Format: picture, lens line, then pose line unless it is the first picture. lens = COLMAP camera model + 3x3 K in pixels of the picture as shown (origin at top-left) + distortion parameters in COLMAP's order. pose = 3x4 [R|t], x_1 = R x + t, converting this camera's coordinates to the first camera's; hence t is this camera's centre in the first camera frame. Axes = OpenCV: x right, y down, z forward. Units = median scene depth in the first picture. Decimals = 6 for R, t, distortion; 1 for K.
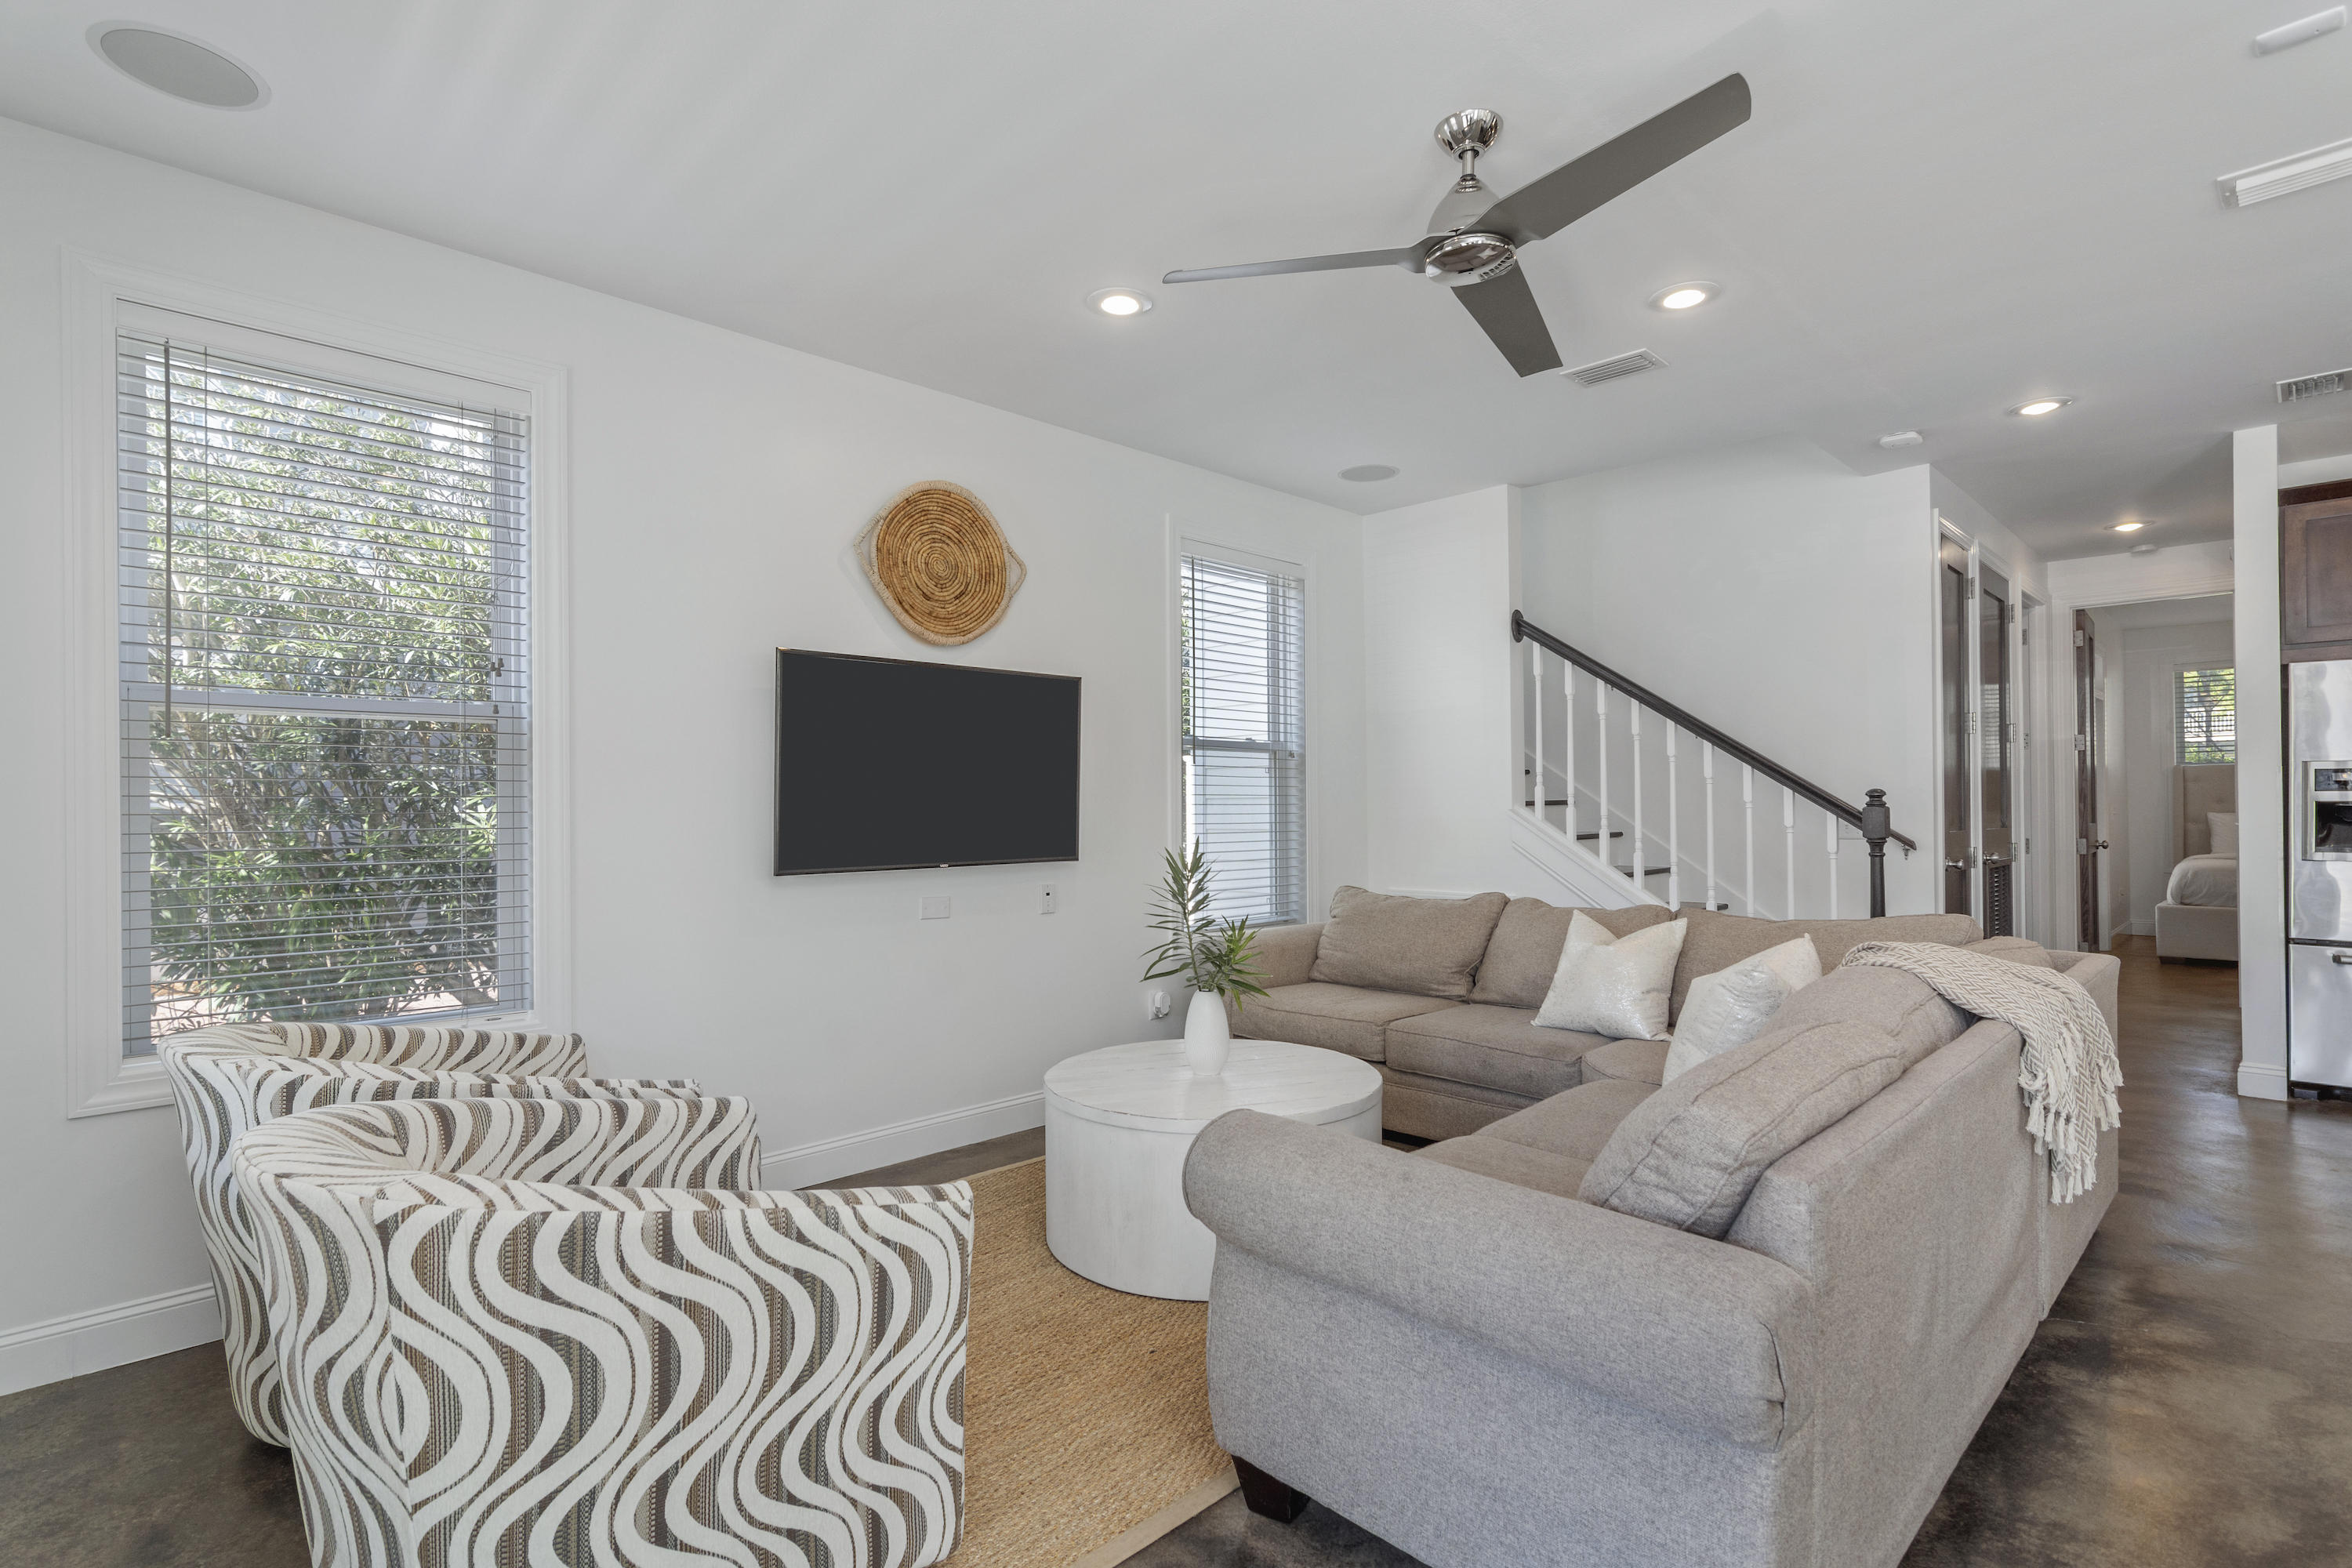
lens RADIAL K [[1112.3, 0, 1152.9], [0, 1112.3, 800.1], [0, 0, 1]] dist [-0.000632, 0.001818]
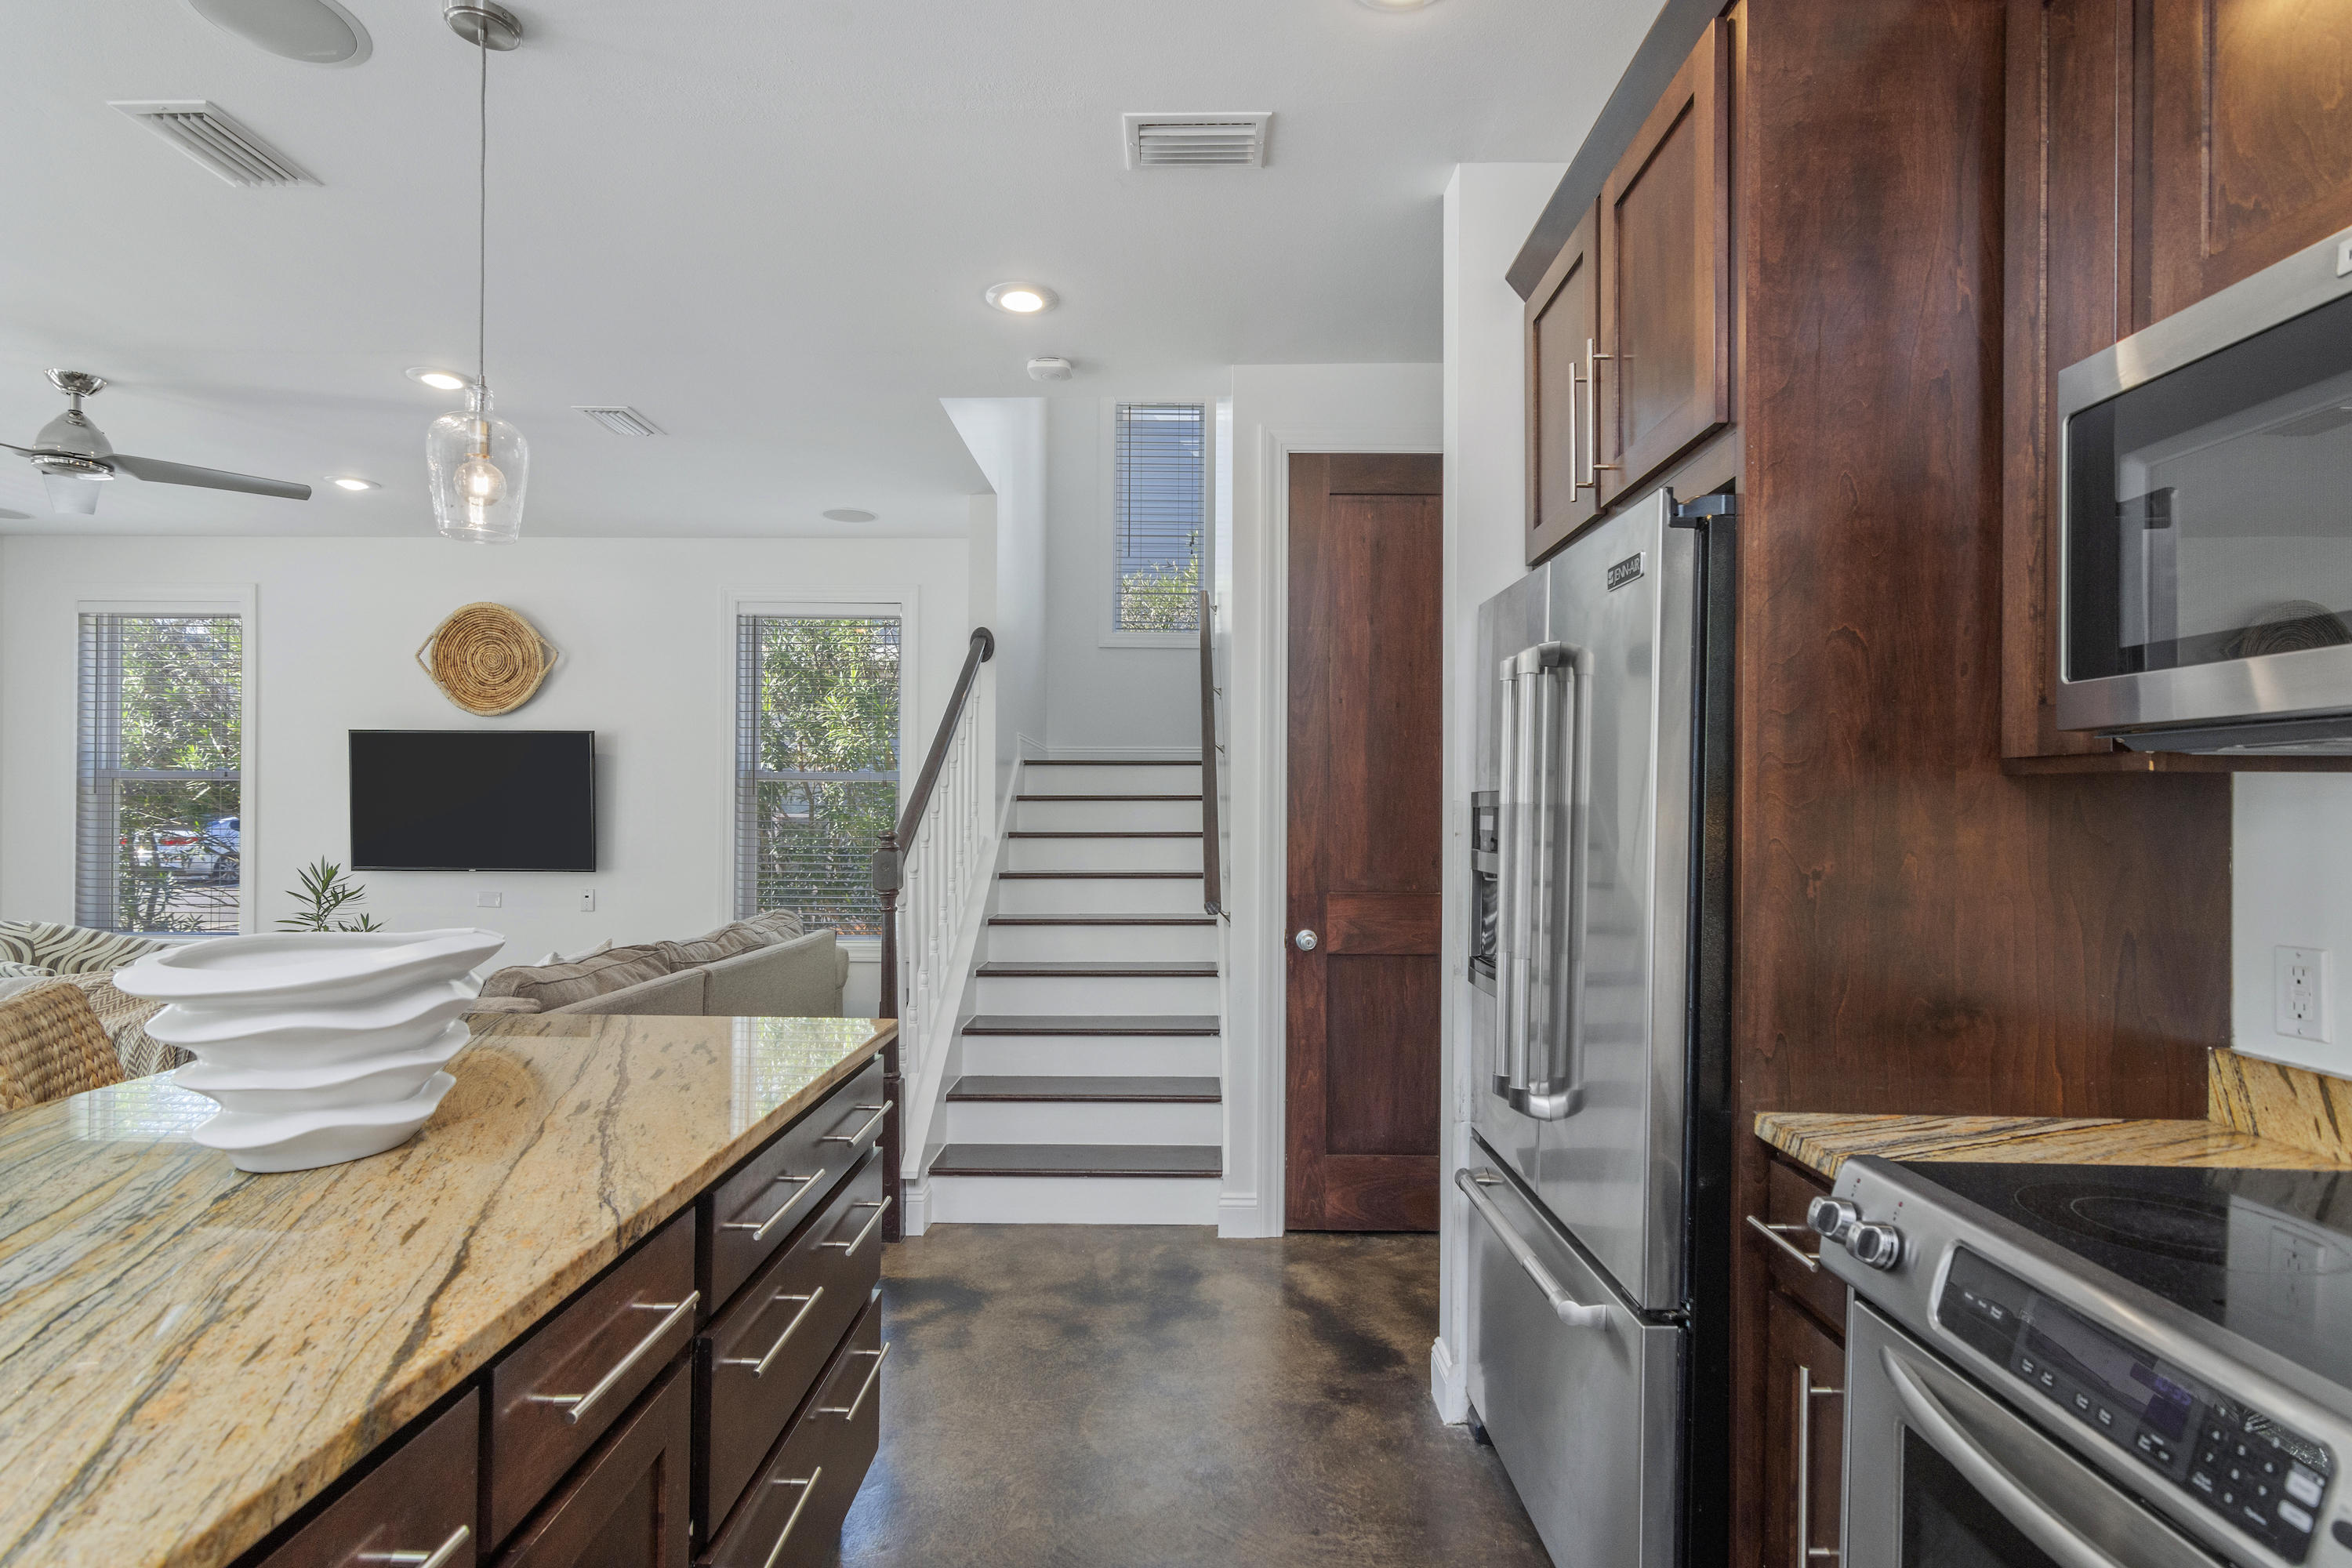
lens RADIAL K [[1138.5, 0, 1175.3], [0, 1138.5, 810.2], [0, 0, 1]] dist [0.003382, 0.001076]
pose [[0.705913, 0.007565, -0.708259, 1.621485], [-0.008780, 0.999960, 0.001929, -0.032850], [0.708245, 0.004857, 0.705950, 0.657893]]
